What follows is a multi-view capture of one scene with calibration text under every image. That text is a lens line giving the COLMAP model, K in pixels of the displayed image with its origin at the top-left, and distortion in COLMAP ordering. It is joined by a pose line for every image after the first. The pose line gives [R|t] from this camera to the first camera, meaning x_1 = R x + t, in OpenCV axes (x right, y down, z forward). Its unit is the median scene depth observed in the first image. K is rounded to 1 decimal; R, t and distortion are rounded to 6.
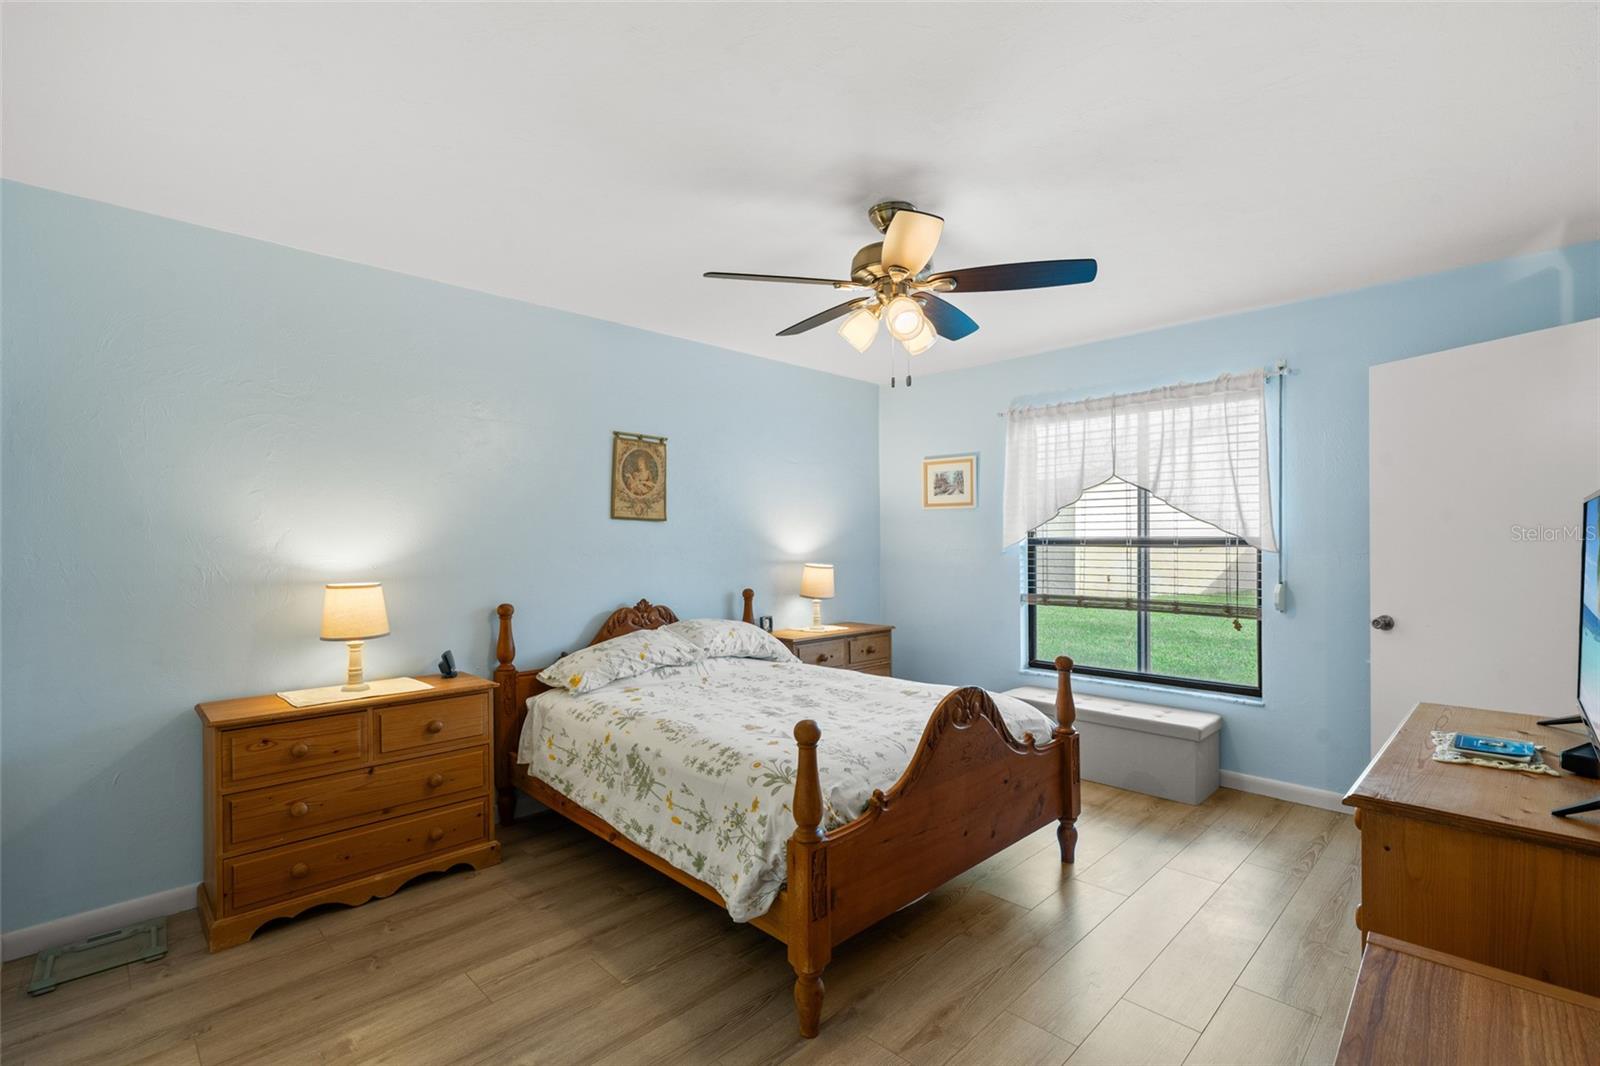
lens RADIAL K [[723.7, 0, 795.4], [0, 723.7, 549.5], [0, 0, 1]] dist [-0.007113, 0.002270]
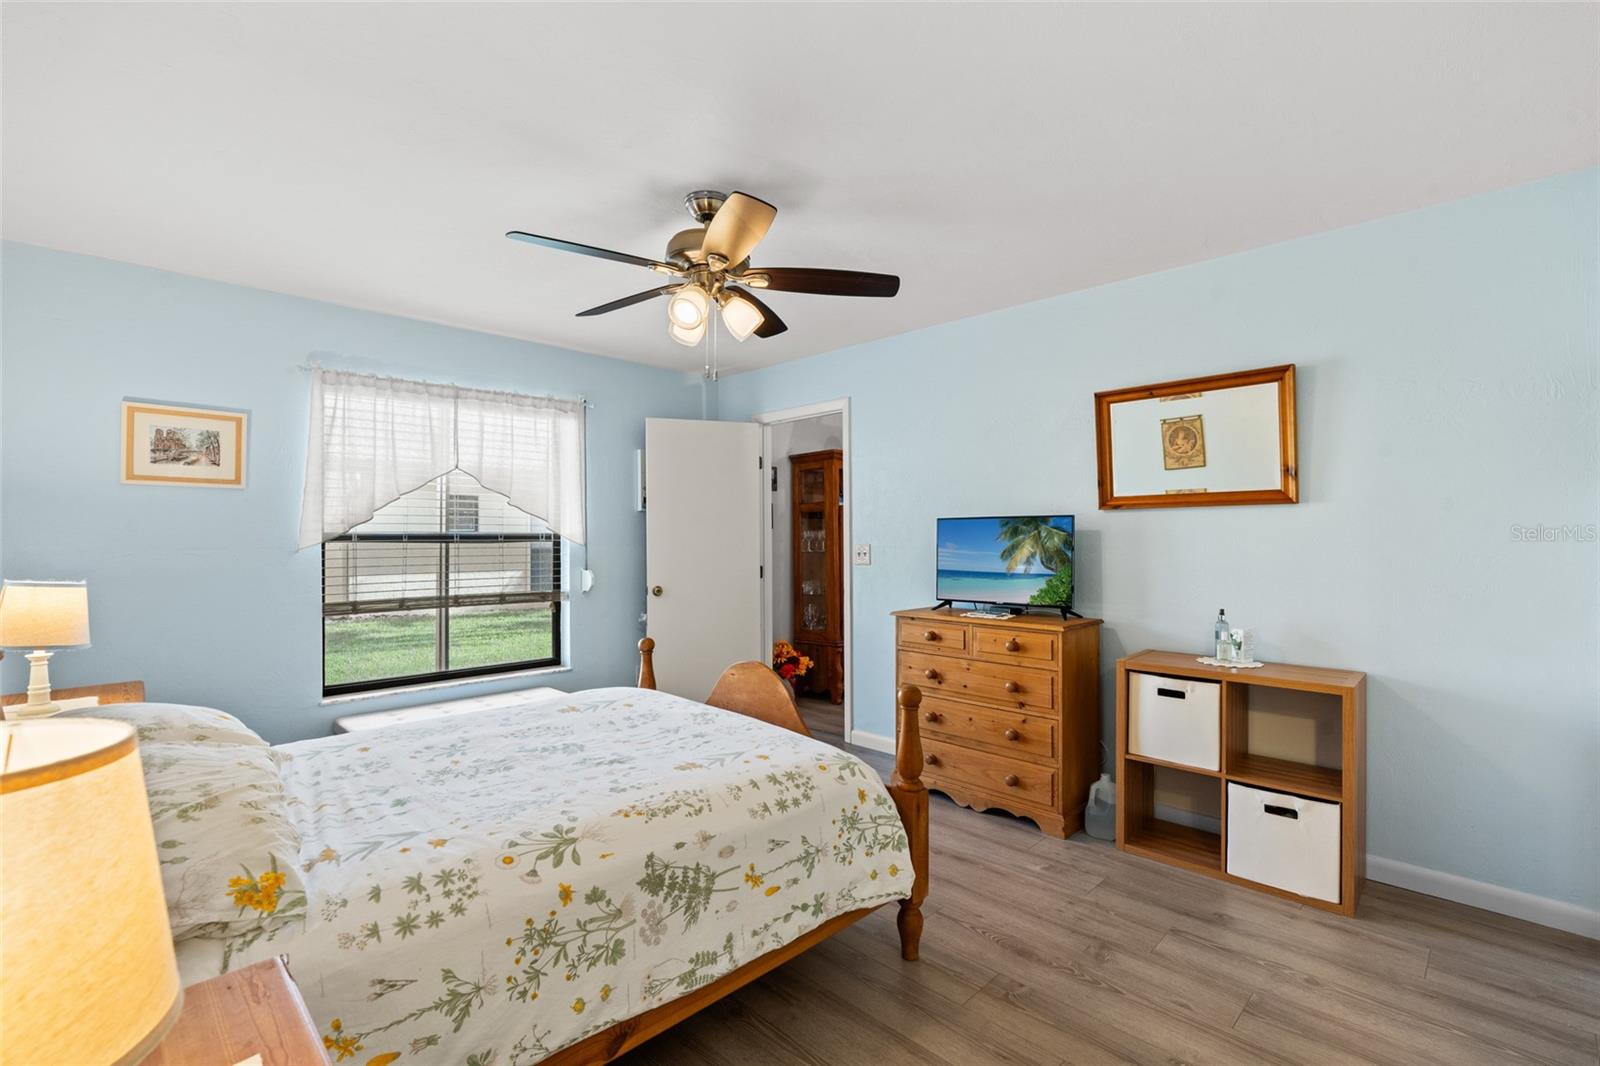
lens RADIAL K [[723.7, 0, 801.4], [0, 723.7, 537.0], [0, 0, 1]] dist [-0.007113, 0.002270]
pose [[-0.004619, 0.003850, 0.999982, -0.668423], [0.014068, 0.999894, -0.003785, -0.000533], [-0.999890, 0.014050, -0.004673, 0.687152]]
